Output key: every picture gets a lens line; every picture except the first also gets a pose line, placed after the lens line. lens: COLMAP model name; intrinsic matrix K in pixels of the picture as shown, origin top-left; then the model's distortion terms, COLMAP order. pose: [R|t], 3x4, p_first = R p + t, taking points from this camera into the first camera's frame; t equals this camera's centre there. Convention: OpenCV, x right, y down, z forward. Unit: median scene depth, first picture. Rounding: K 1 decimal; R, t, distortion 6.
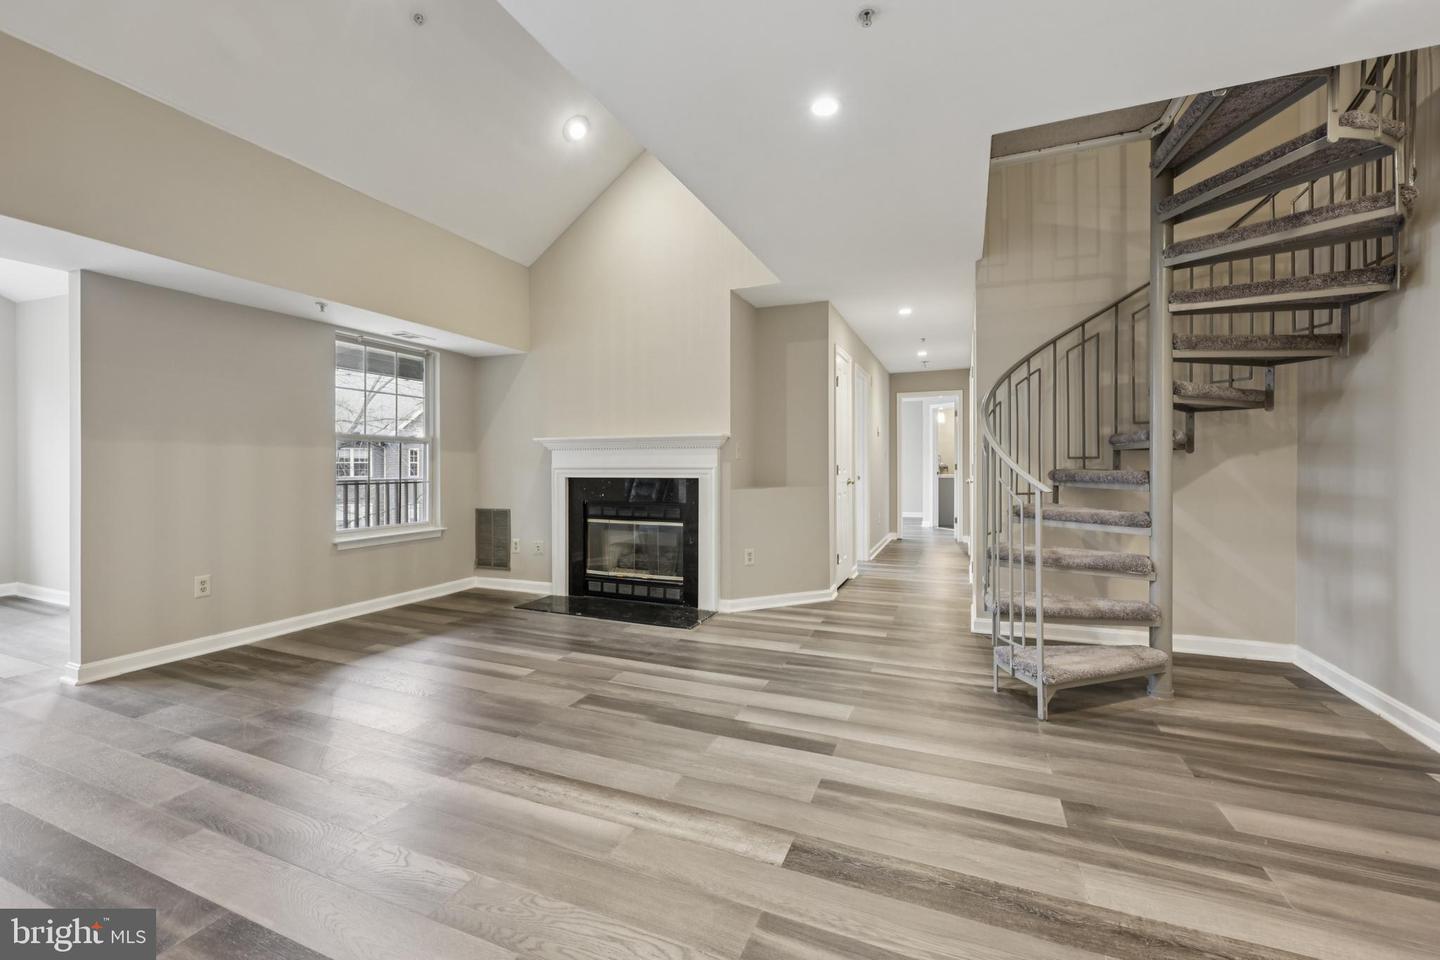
lens RADIAL K [[589.3, 0, 716.8], [0, 589.3, 461.5], [0, 0, 1]] dist [0.000274, -0.000195]
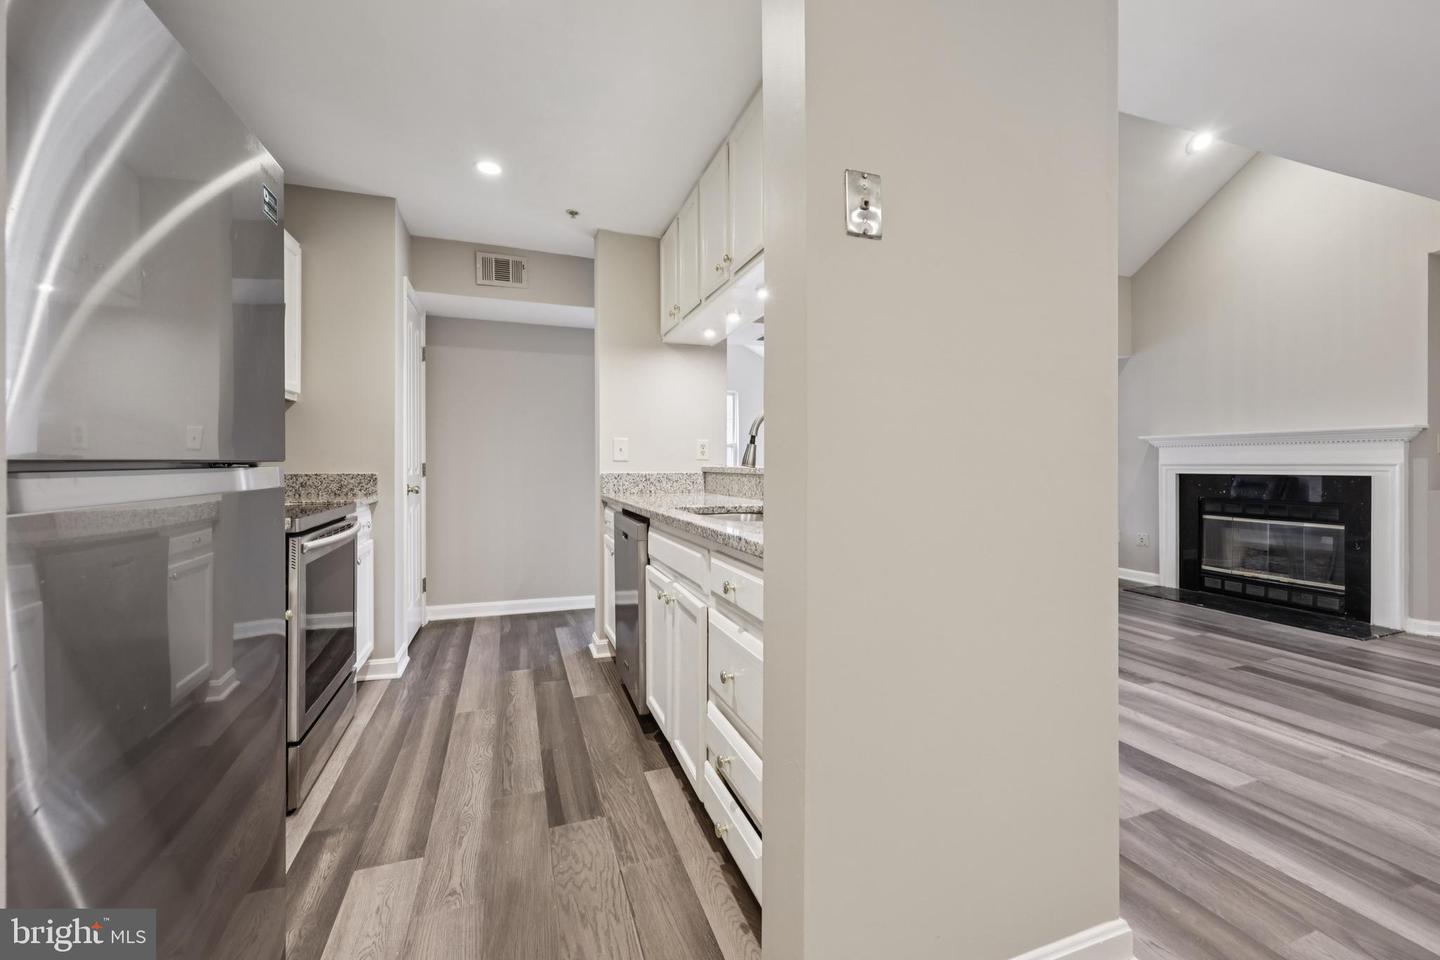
lens RADIAL K [[589.3, 0, 722.0], [0, 589.3, 465.2], [0, 0, 1]] dist [0.000274, -0.000195]
pose [[0.682940, 0.003090, -0.730468, -0.051015], [0.004685, 0.999952, 0.008609, -0.000217], [0.730460, -0.009302, 0.682892, -0.313920]]
